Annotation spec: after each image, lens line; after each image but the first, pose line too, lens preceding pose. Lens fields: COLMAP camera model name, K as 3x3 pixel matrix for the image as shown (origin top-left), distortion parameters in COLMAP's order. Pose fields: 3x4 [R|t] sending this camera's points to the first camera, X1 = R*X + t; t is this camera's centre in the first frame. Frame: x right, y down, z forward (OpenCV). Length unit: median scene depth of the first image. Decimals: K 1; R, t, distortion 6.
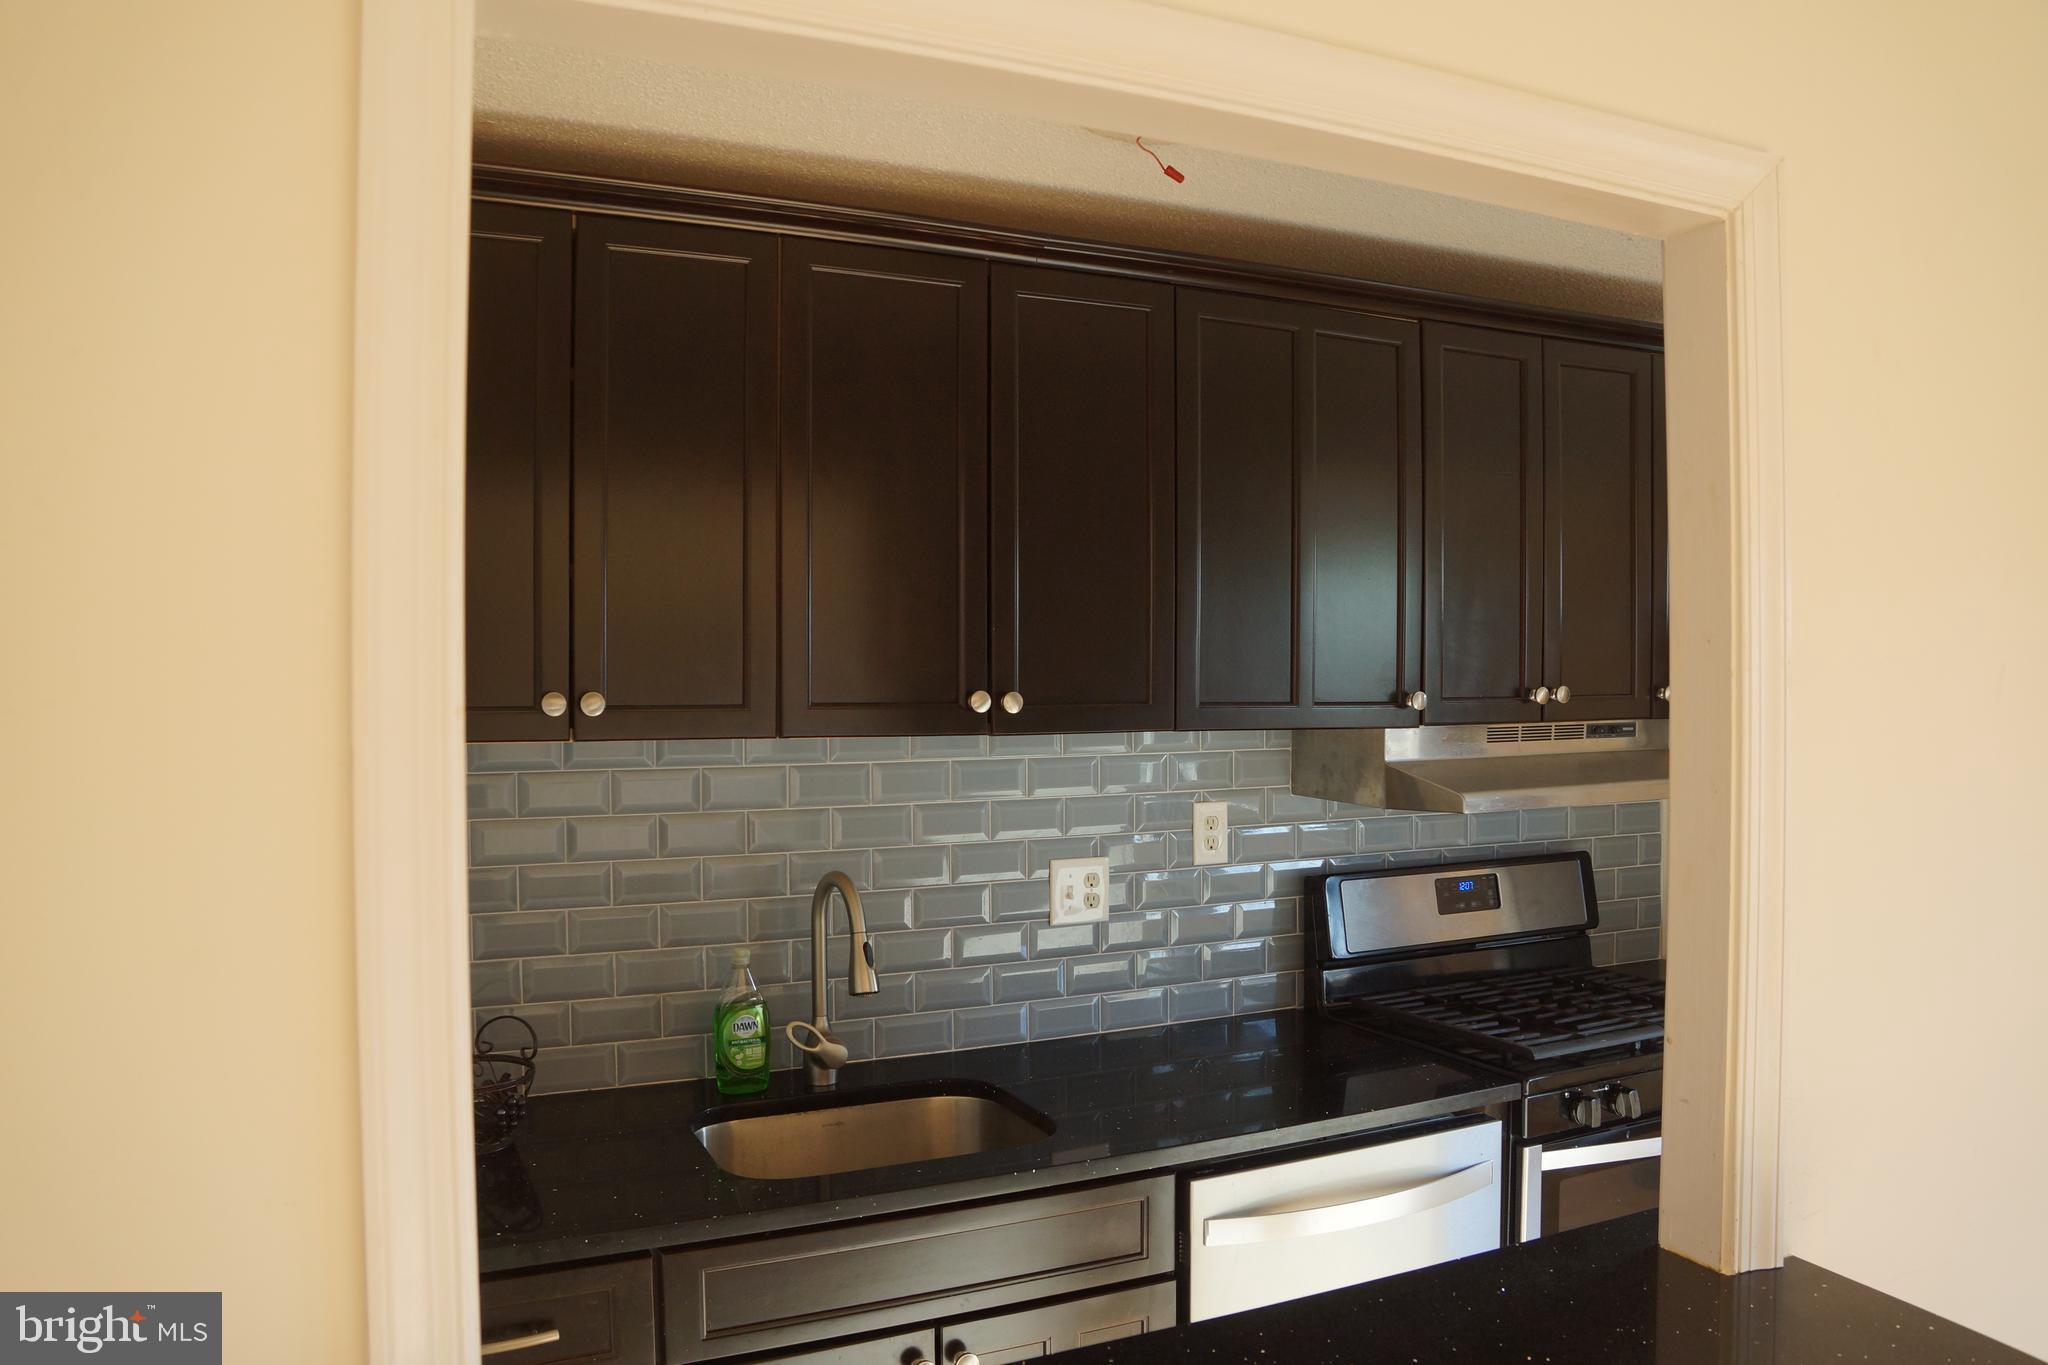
lens RADIAL K [[1440.9, 0, 1030.8], [0, 1440.9, 689.4], [0, 0, 1]] dist [-0.165316, 0.120698]
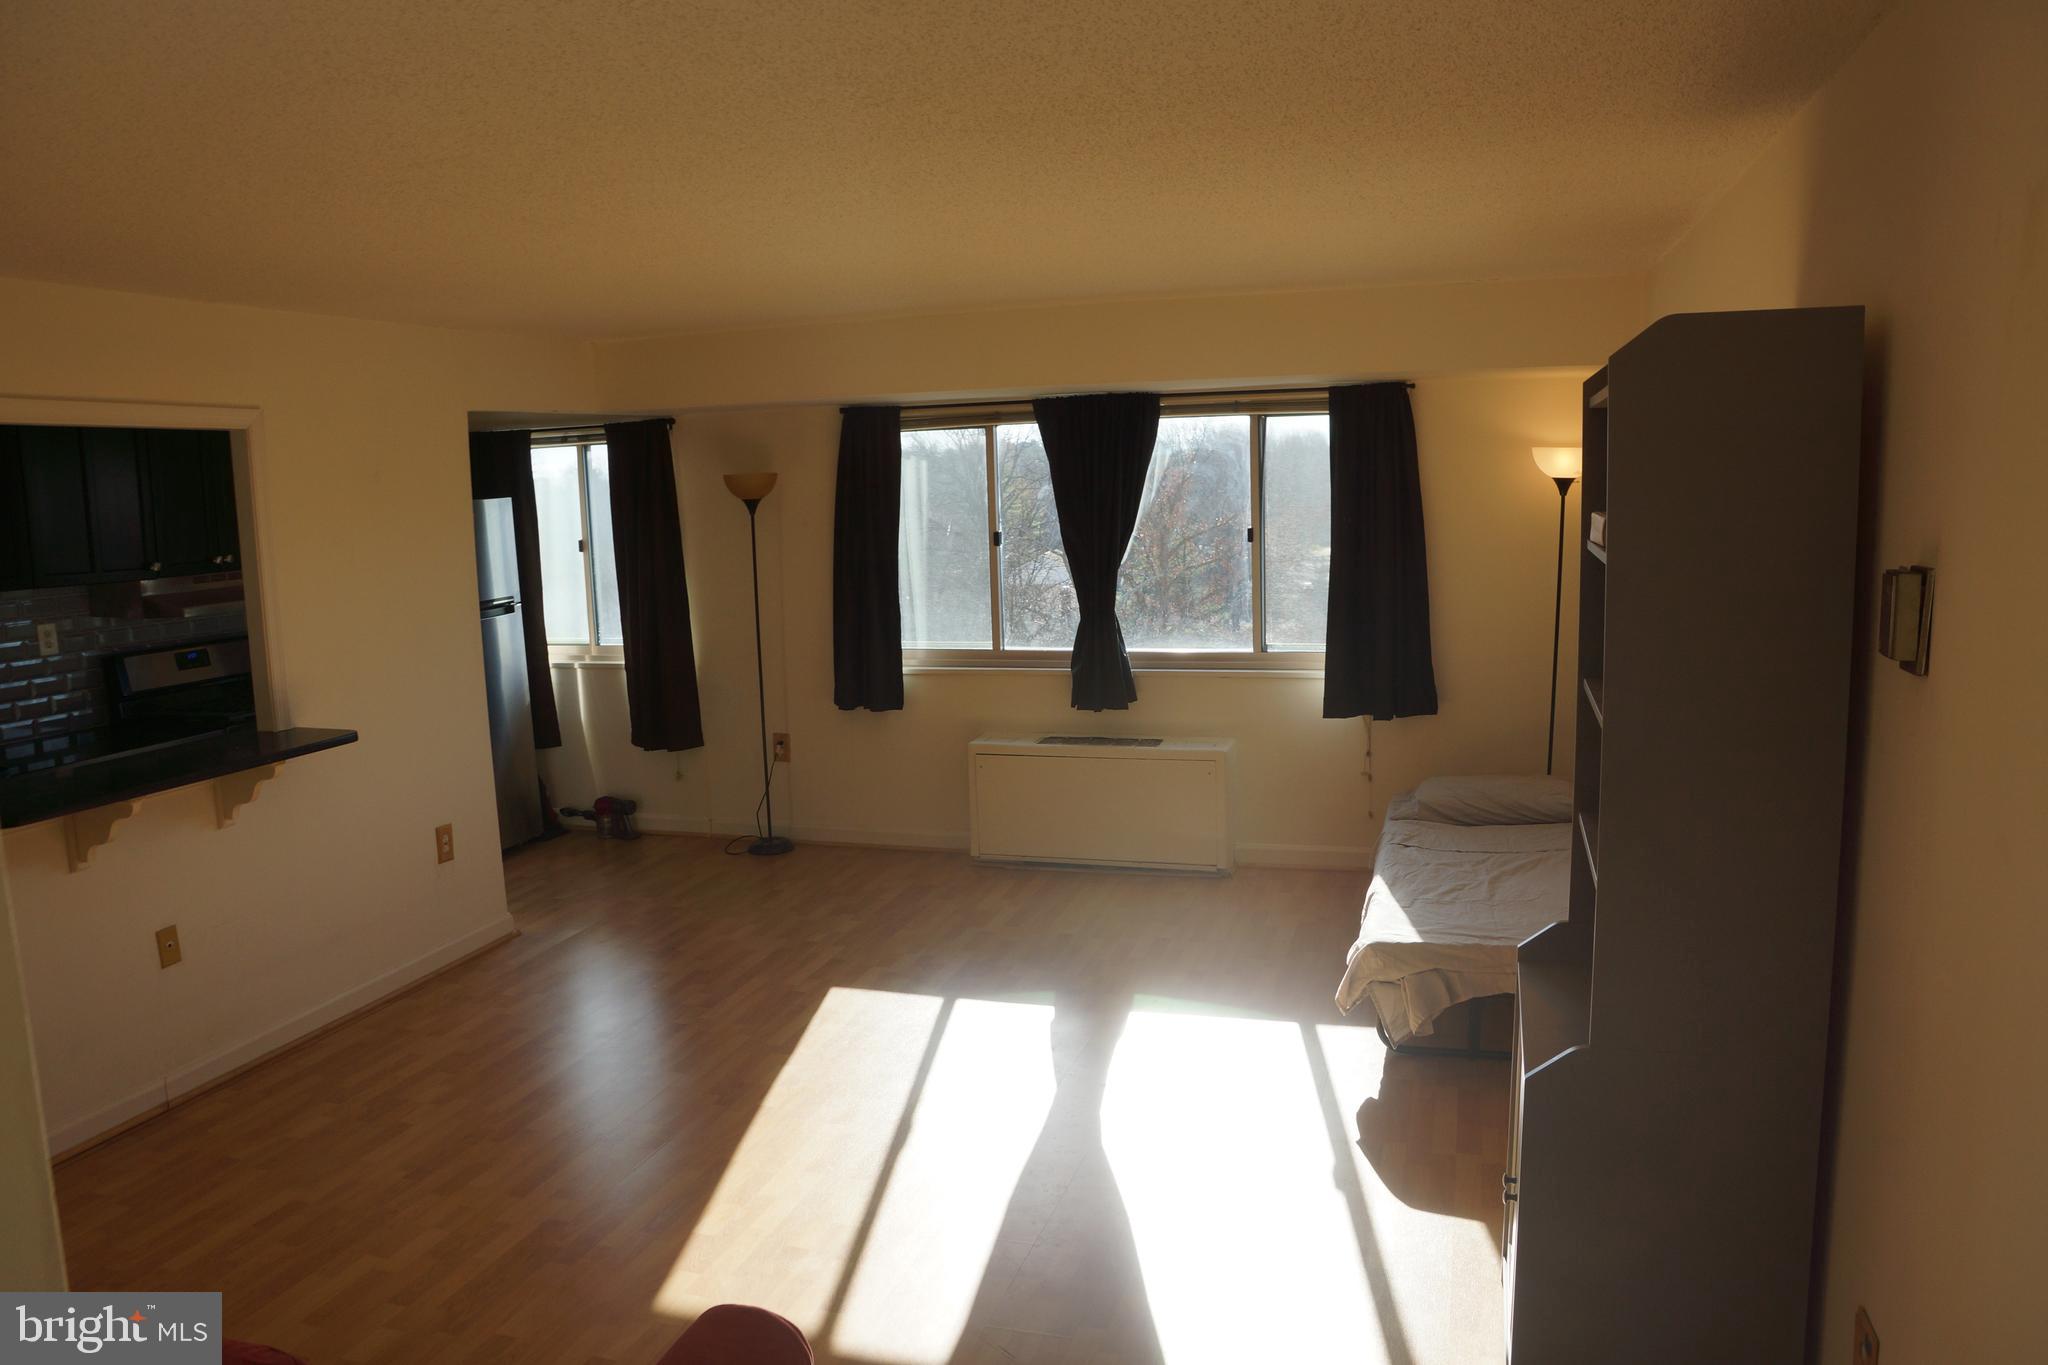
lens RADIAL K [[1440.9, 0, 1030.8], [0, 1440.9, 689.4], [0, 0, 1]] dist [-0.165316, 0.120698]
pose [[0.664289, -0.123086, 0.737272, -0.370760], [0.023127, 0.989261, 0.144317, -0.072238], [-0.747118, -0.078817, 0.660002, -1.265500]]
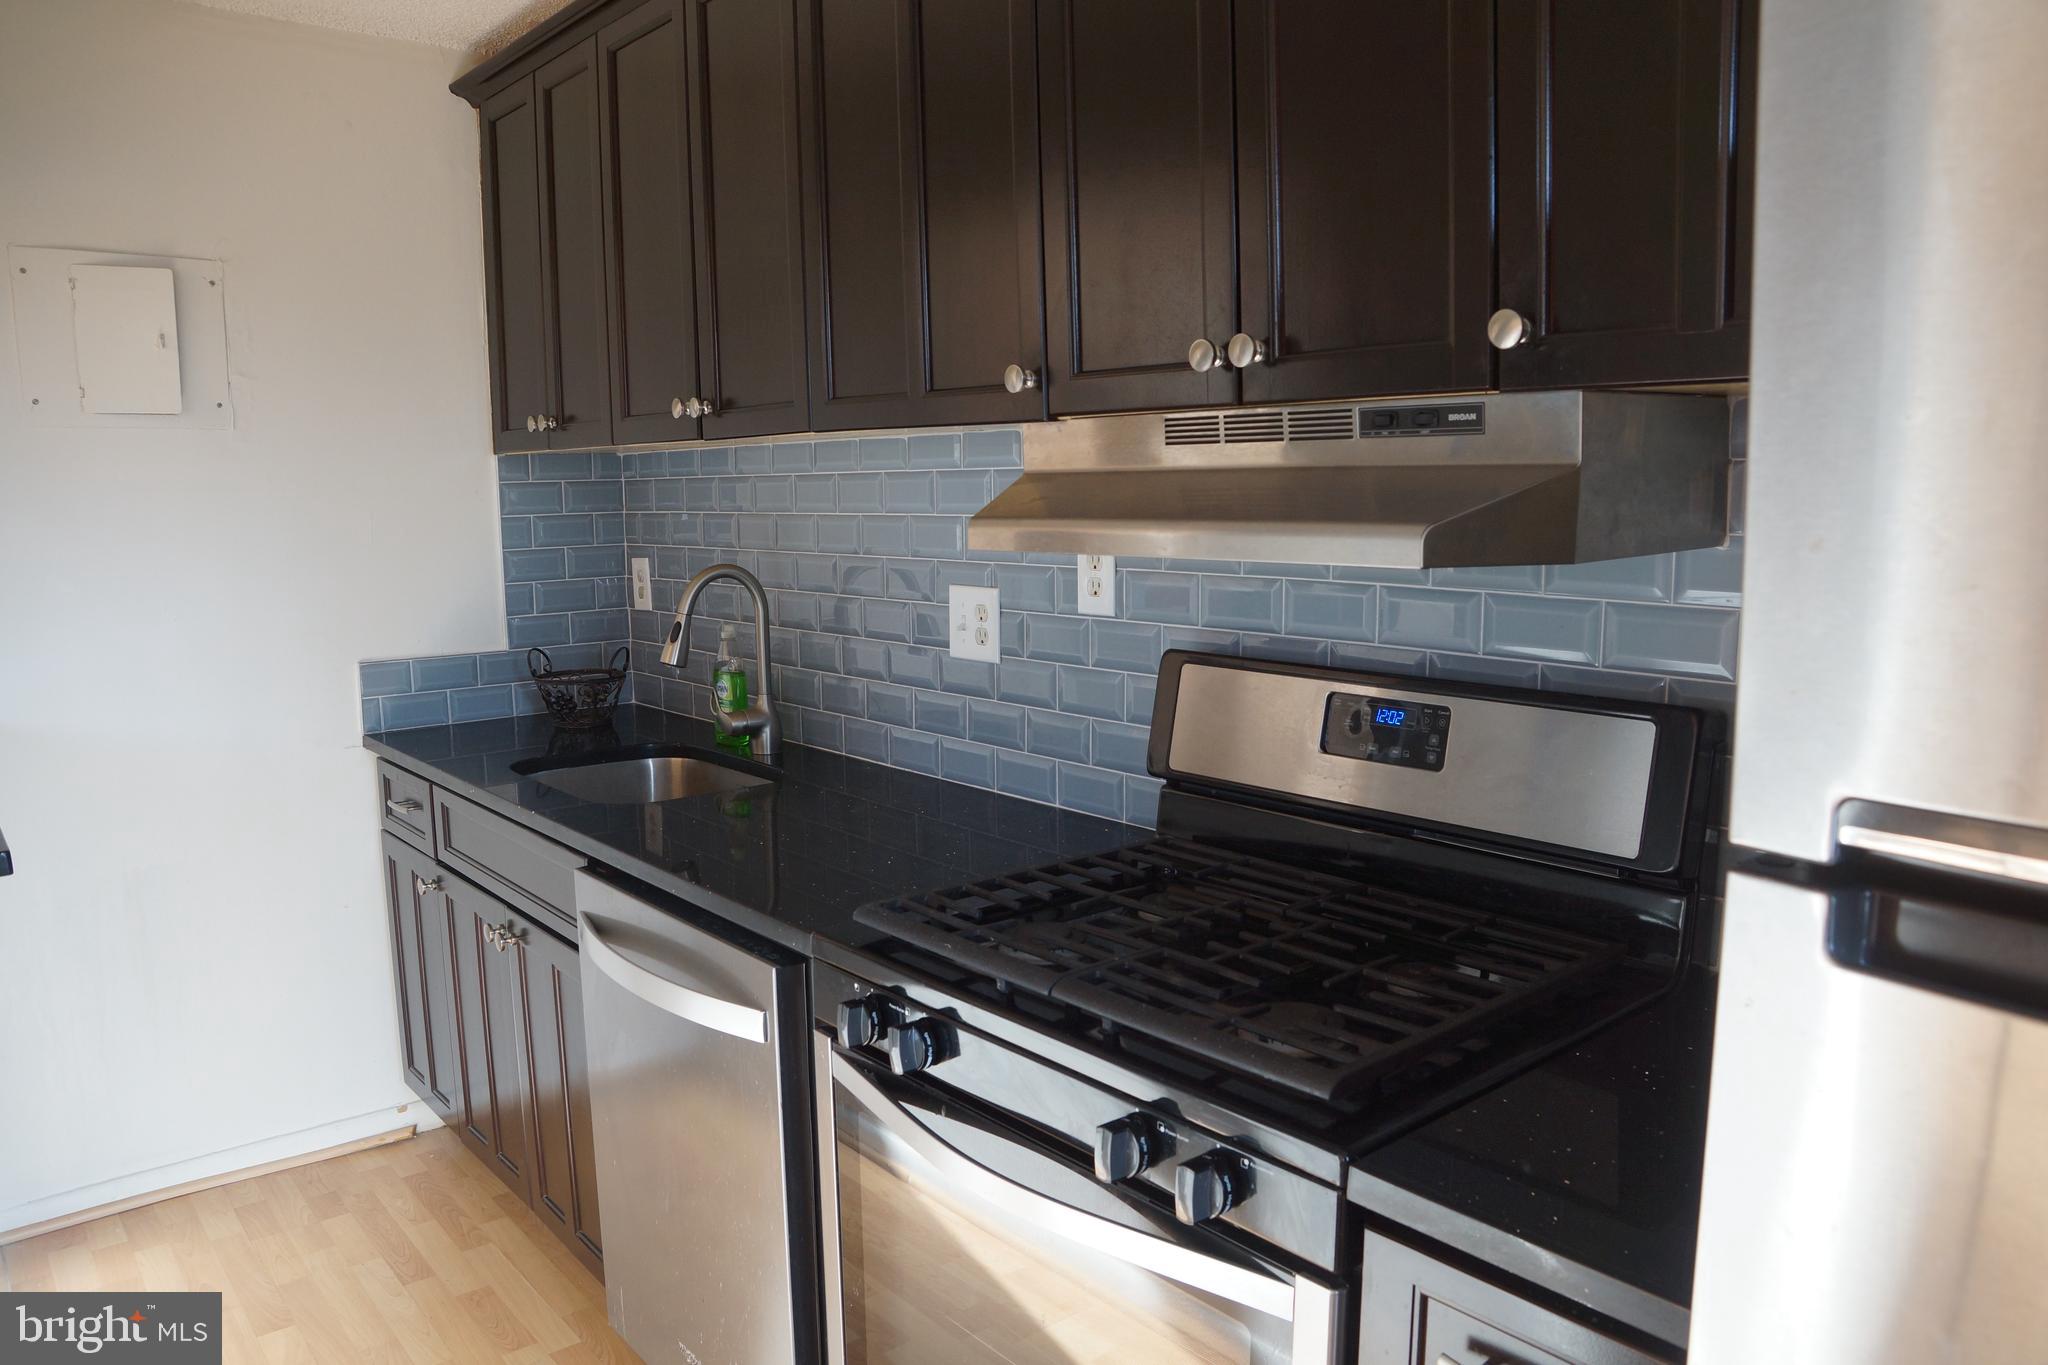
lens RADIAL K [[1440.9, 0, 1030.8], [0, 1440.9, 689.4], [0, 0, 1]] dist [-0.165316, 0.120698]
pose [[0.270365, 0.139740, -0.952562, 0.866843], [0.004089, 0.989235, 0.146281, 0.049841], [0.962749, -0.043444, 0.266883, 0.774278]]
